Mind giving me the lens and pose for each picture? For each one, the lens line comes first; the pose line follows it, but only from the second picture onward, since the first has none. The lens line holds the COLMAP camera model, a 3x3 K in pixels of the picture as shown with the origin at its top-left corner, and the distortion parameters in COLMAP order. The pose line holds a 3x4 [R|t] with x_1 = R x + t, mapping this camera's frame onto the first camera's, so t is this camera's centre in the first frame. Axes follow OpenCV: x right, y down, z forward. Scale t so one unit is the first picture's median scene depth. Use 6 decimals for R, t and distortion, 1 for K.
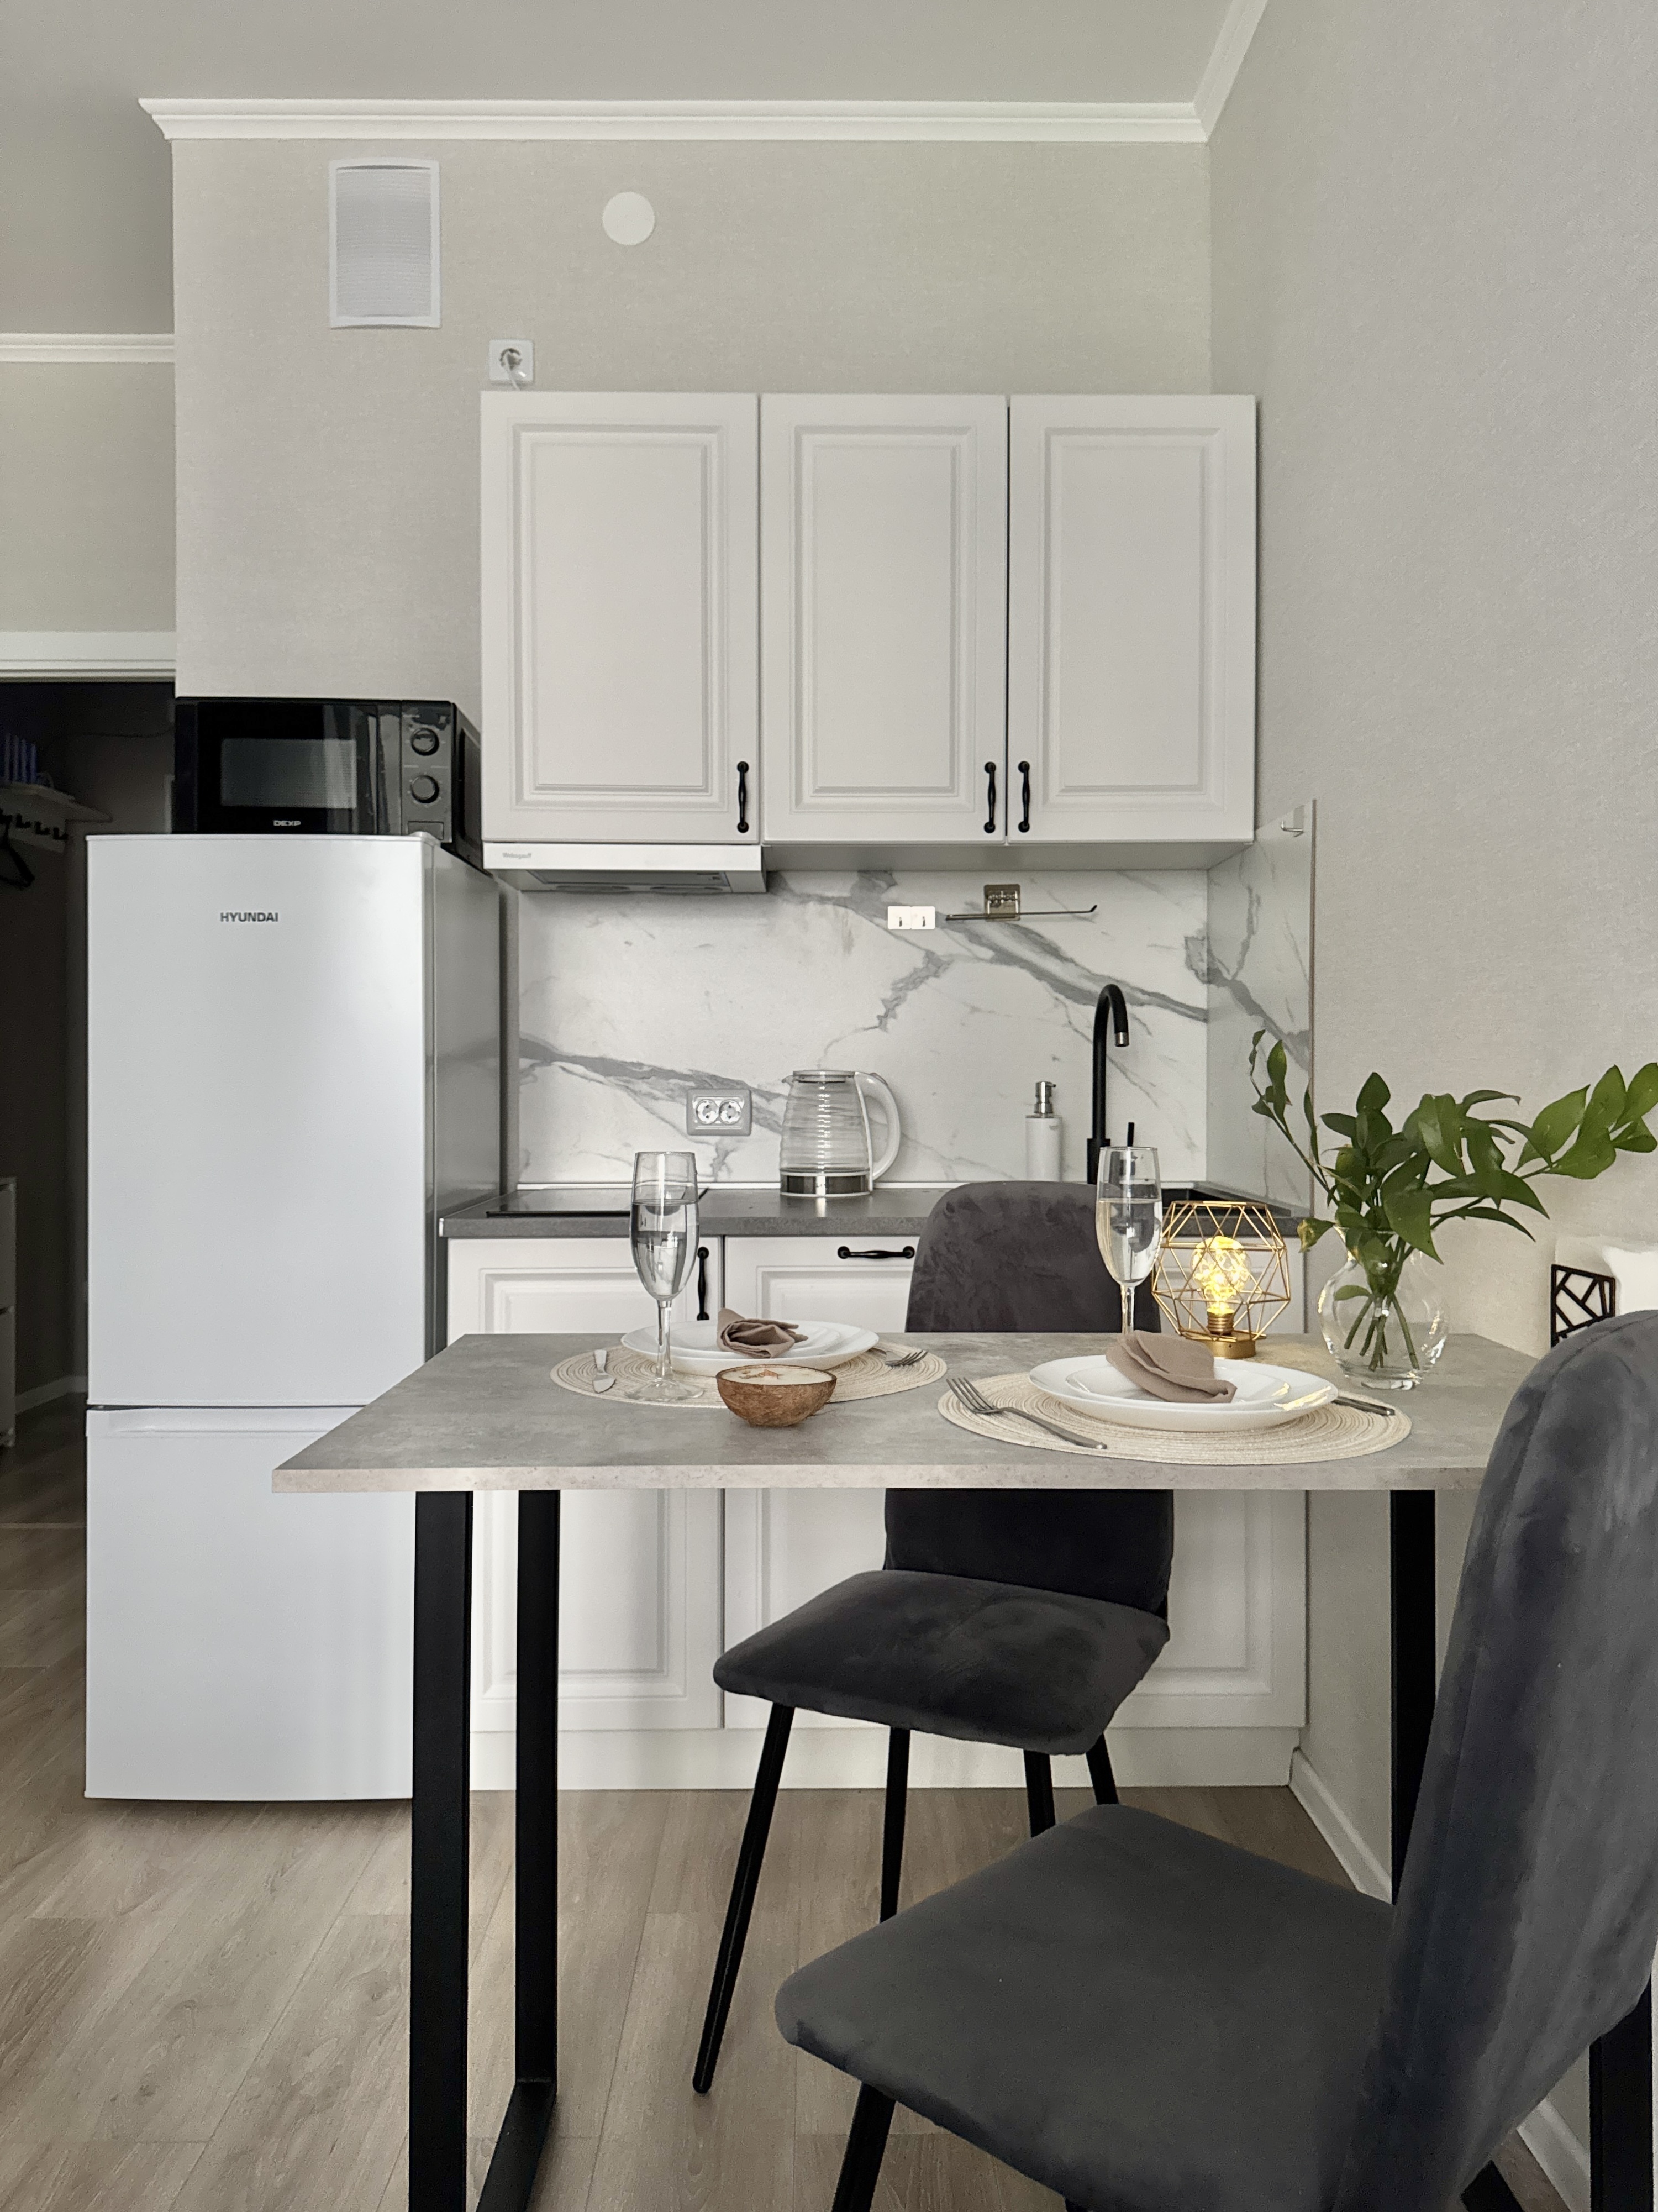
lens RADIAL K [[1639.6, 0, 829.0], [0, 1639.6, 1106.0], [0, 0, 1]] dist [0.101728, -0.164938]
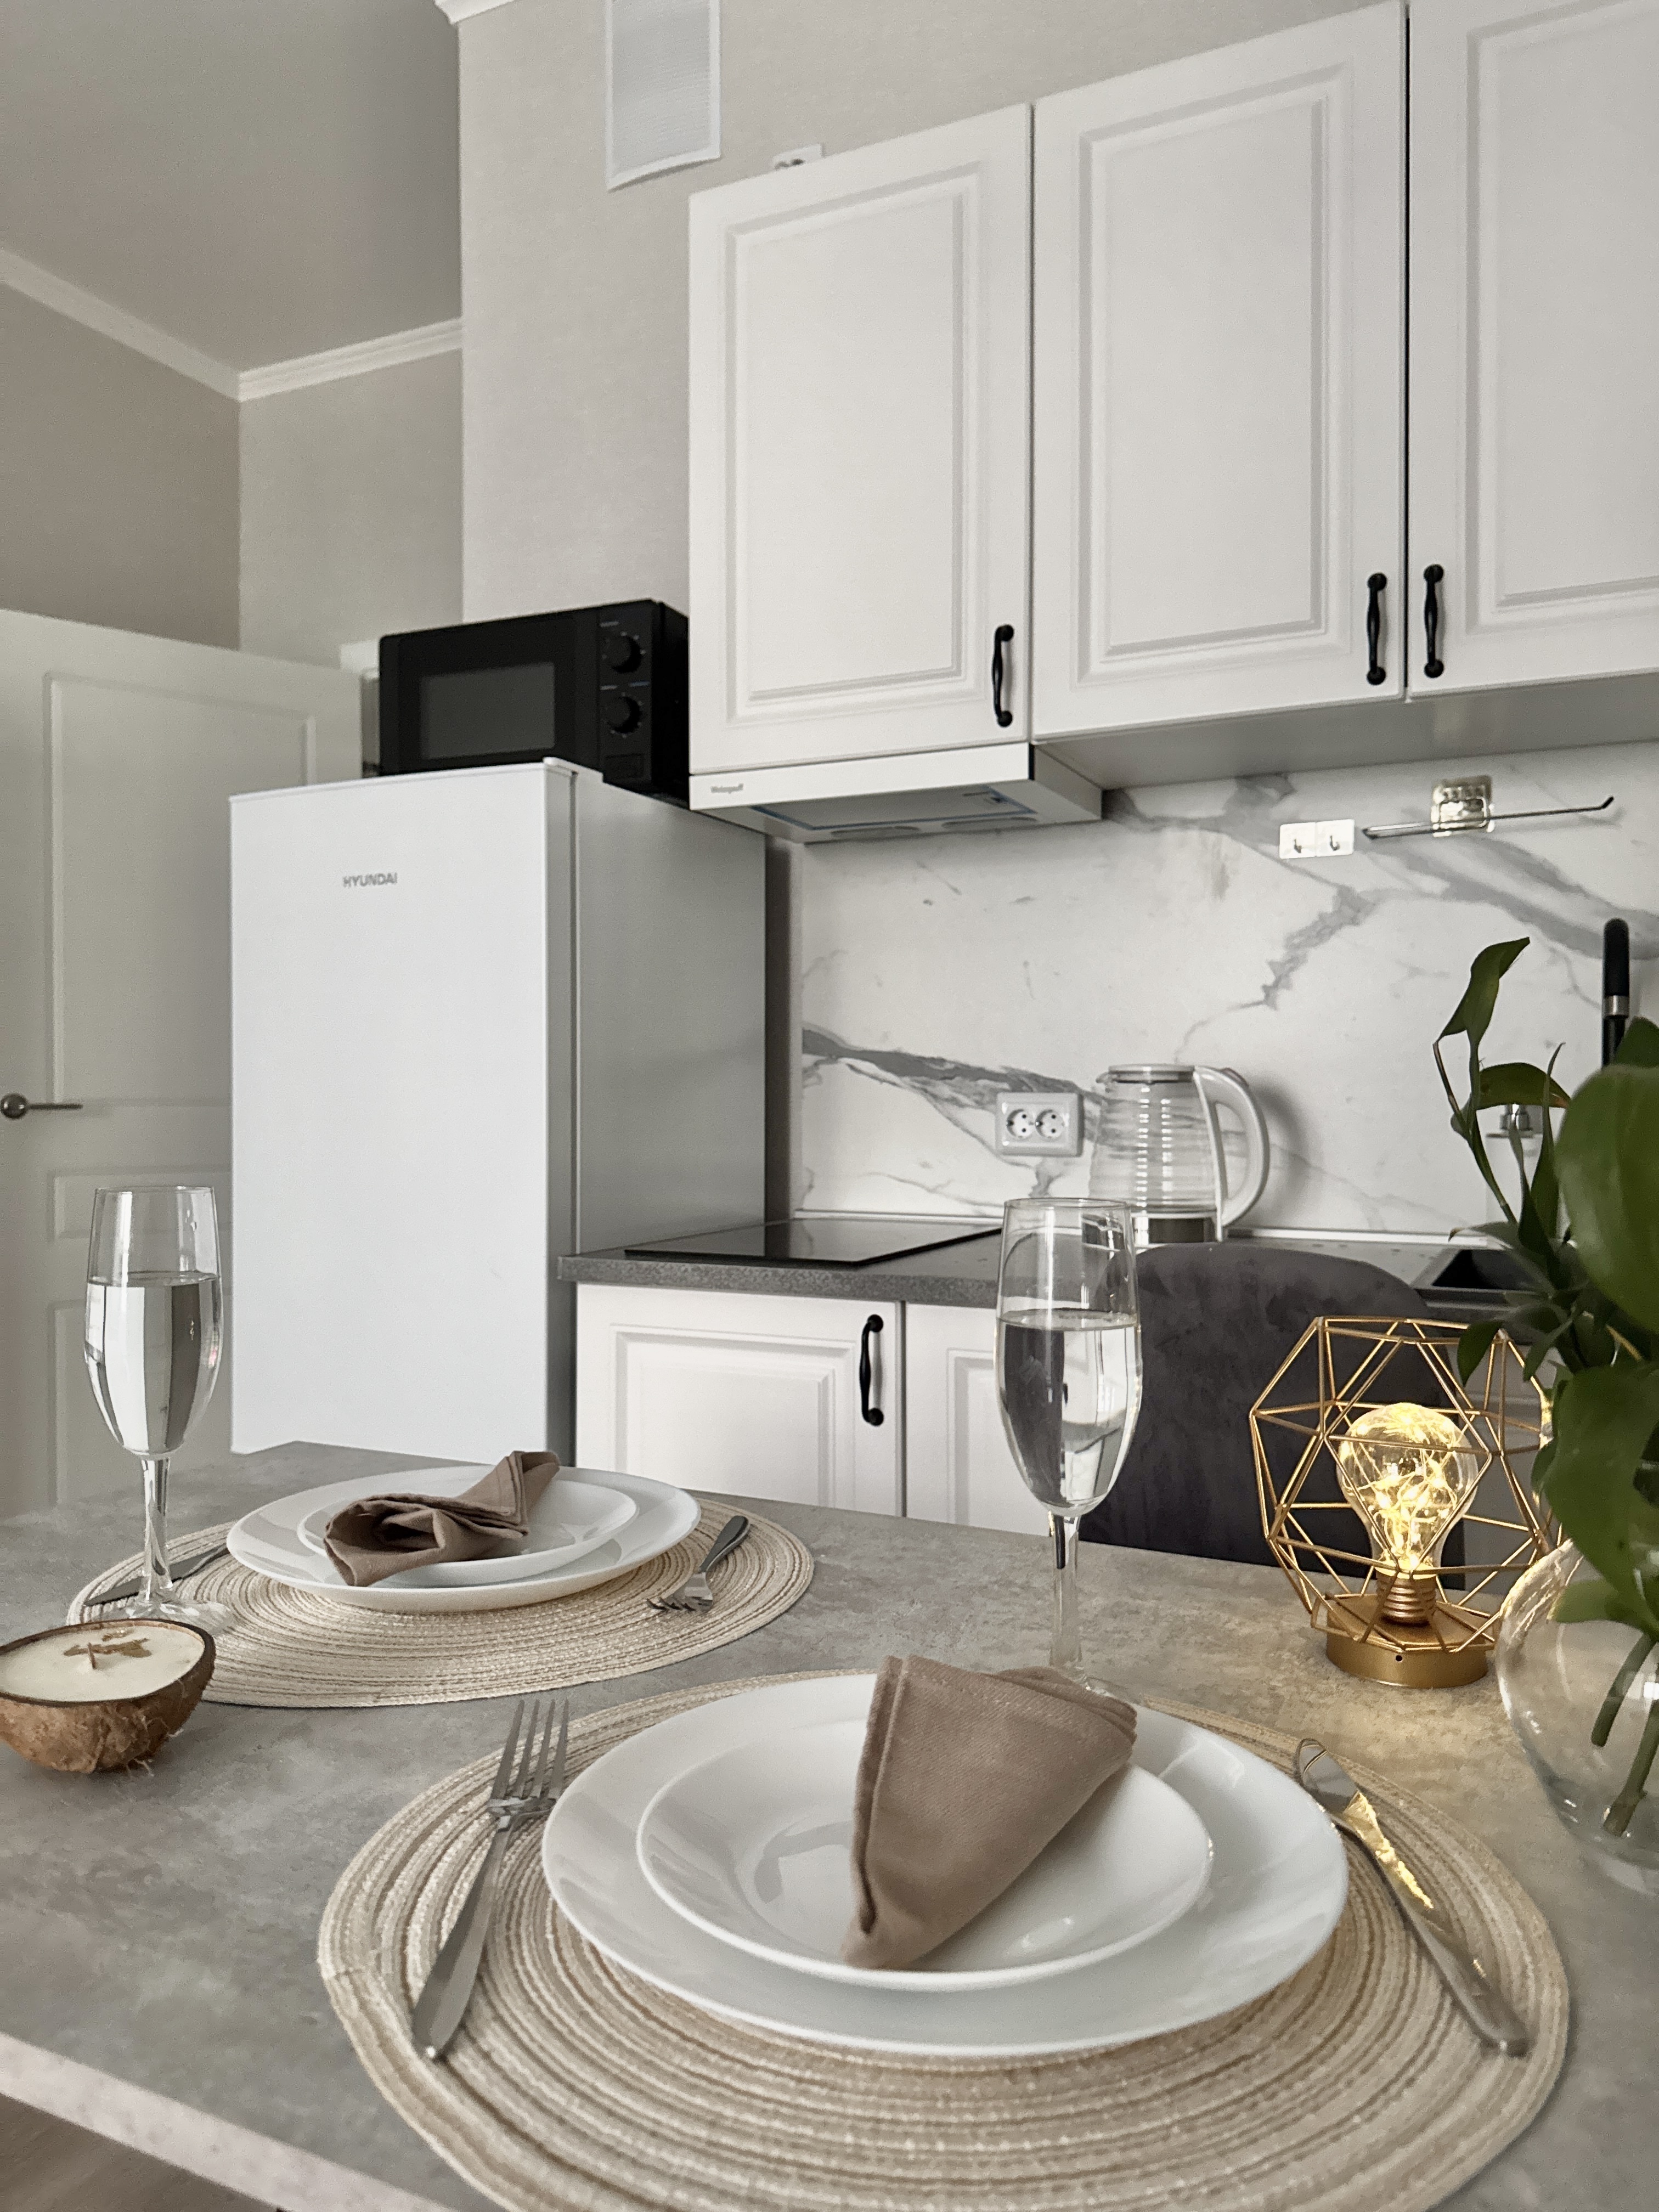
lens RADIAL K [[1669.3, 0, 693.1], [0, 1669.3, 1121.7], [0, 0, 1]] dist [0.139548, -0.277864]
pose [[0.889500, 0.010043, -0.456824, 0.142043], [-0.009647, 0.999948, 0.003200, 0.001836], [0.456832, 0.001561, 0.889551, 0.262236]]
